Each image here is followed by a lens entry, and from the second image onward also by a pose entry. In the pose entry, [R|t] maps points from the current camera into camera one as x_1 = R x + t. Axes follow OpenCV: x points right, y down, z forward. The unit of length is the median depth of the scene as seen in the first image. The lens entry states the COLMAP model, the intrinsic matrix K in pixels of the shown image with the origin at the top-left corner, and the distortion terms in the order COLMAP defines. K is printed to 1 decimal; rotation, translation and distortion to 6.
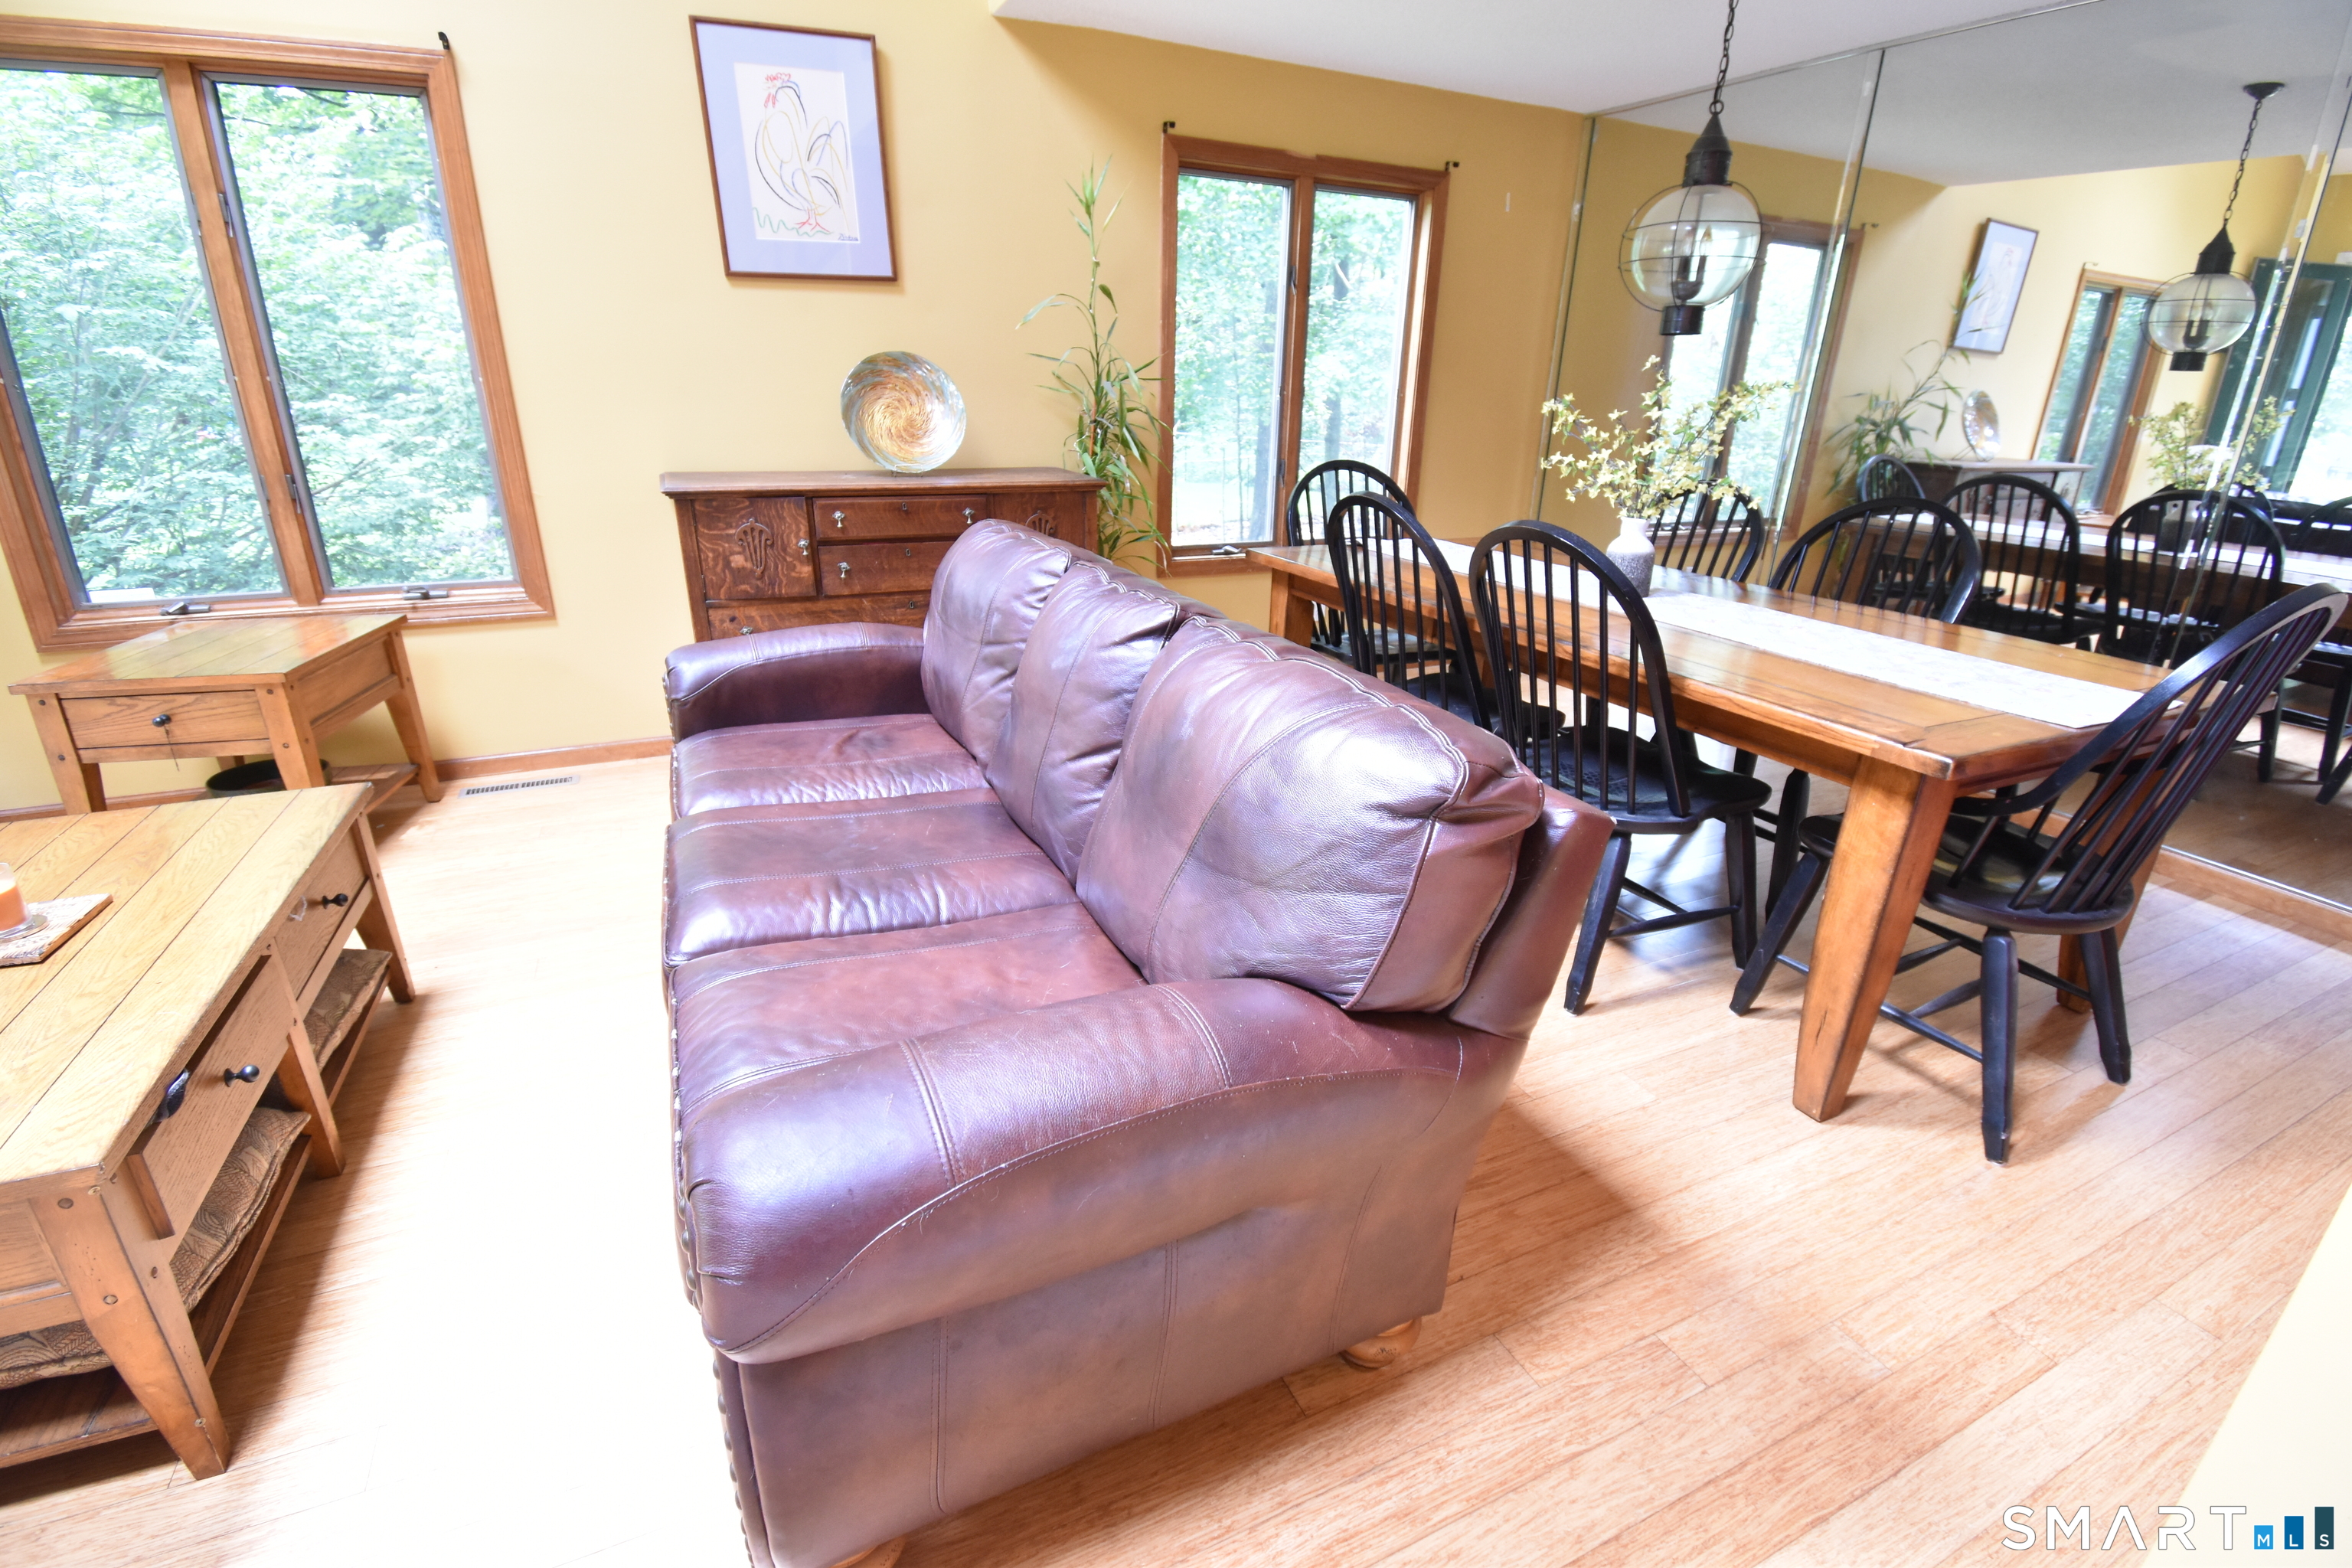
lens RADIAL K [[1033.2, 0, 1184.0], [0, 1033.2, 780.0], [0, 0, 1]] dist [0.024842, -0.029115]
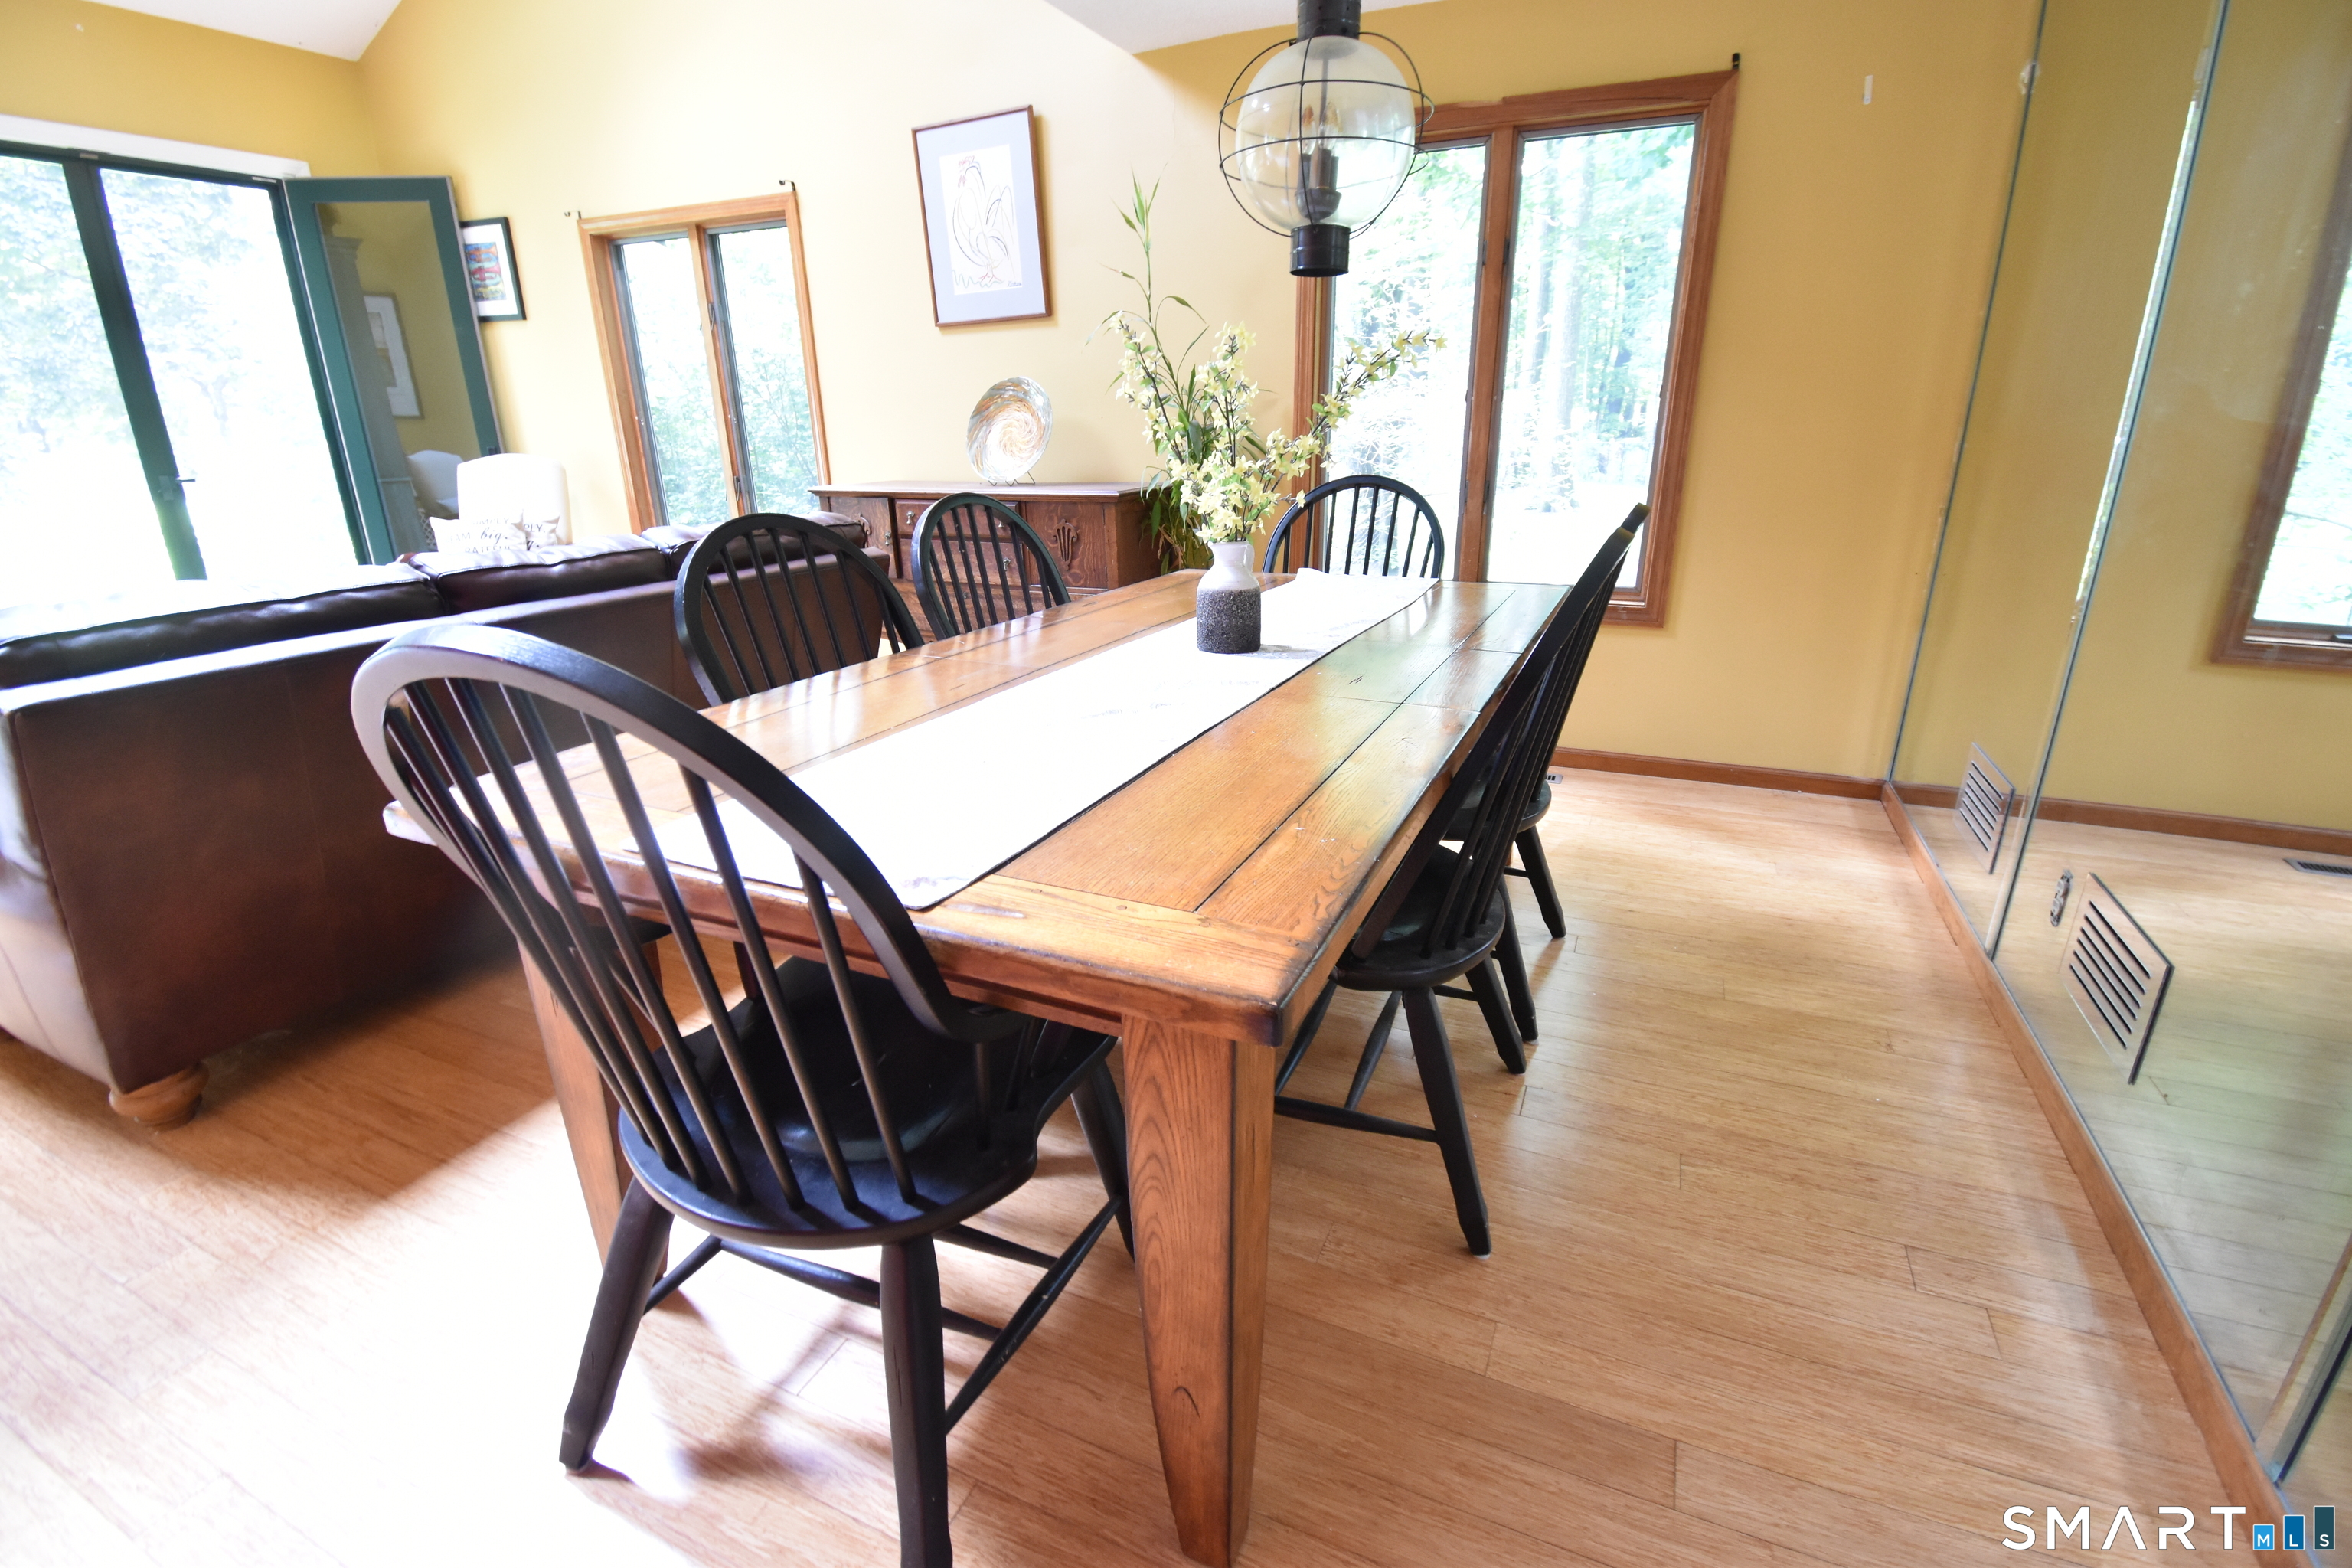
lens RADIAL K [[1033.2, 0, 1184.0], [0, 1033.2, 780.0], [0, 0, 1]] dist [0.024842, -0.029115]
pose [[0.650059, 0.217306, -0.728149, 0.792040], [-0.245081, 0.966988, 0.069786, -0.112129], [0.719276, 0.133090, 0.681857, 0.424197]]
